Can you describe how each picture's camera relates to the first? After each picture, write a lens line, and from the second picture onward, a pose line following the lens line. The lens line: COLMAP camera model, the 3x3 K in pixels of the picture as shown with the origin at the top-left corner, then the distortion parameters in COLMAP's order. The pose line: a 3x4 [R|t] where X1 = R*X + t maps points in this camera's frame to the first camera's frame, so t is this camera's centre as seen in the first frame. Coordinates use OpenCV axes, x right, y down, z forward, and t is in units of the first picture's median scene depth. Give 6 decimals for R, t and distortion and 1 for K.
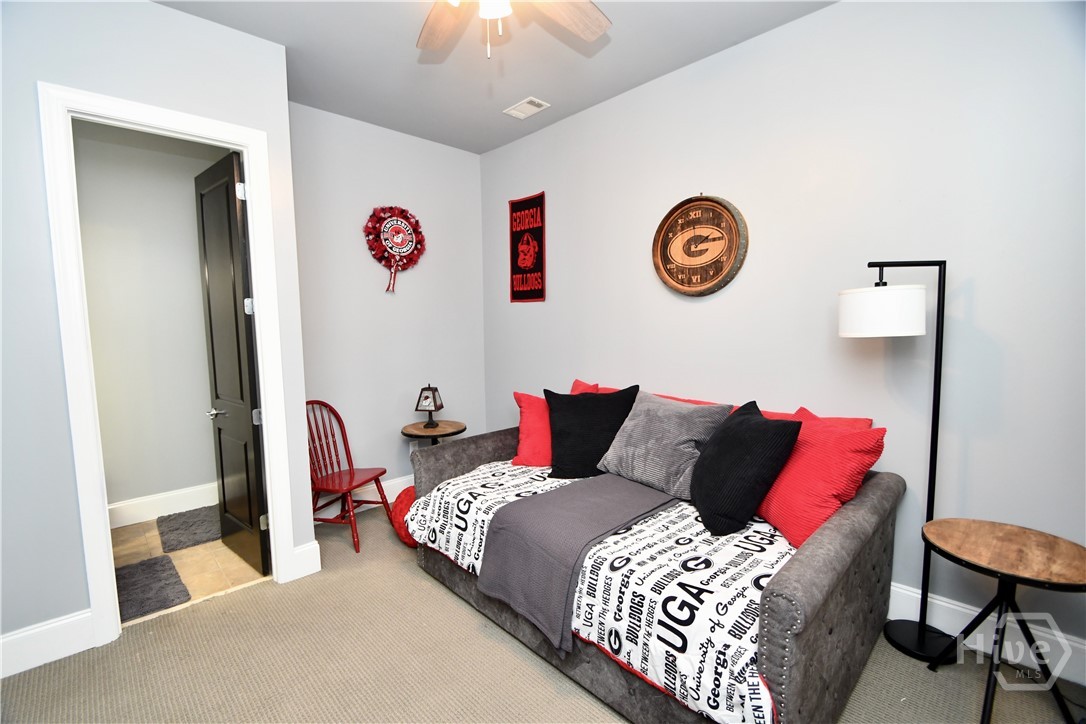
lens RADIAL K [[478.6, 0, 534.6], [0, 478.6, 363.7], [0, 0, 1]] dist [0.018410, -0.020020]
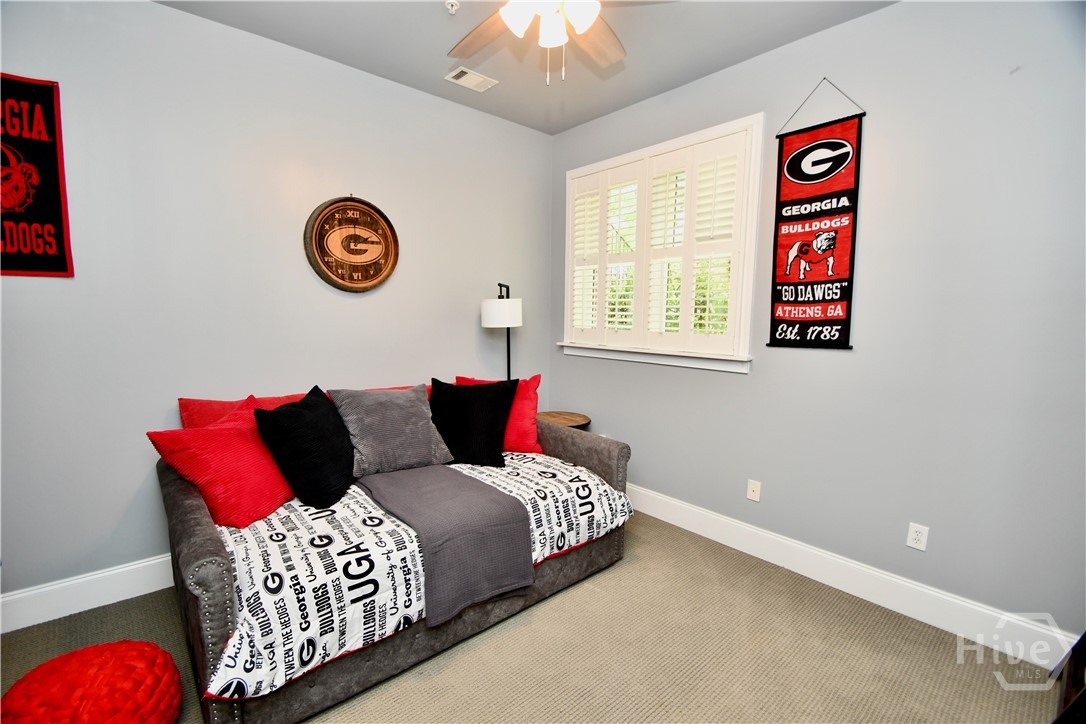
lens RADIAL K [[478.6, 0, 534.6], [0, 478.6, 363.7], [0, 0, 1]] dist [0.018410, -0.020020]
pose [[0.035321, -0.093721, 0.994972, -0.747200], [0.075640, 0.992988, 0.090849, -0.053236], [-0.996509, 0.072050, 0.042163, 0.601777]]
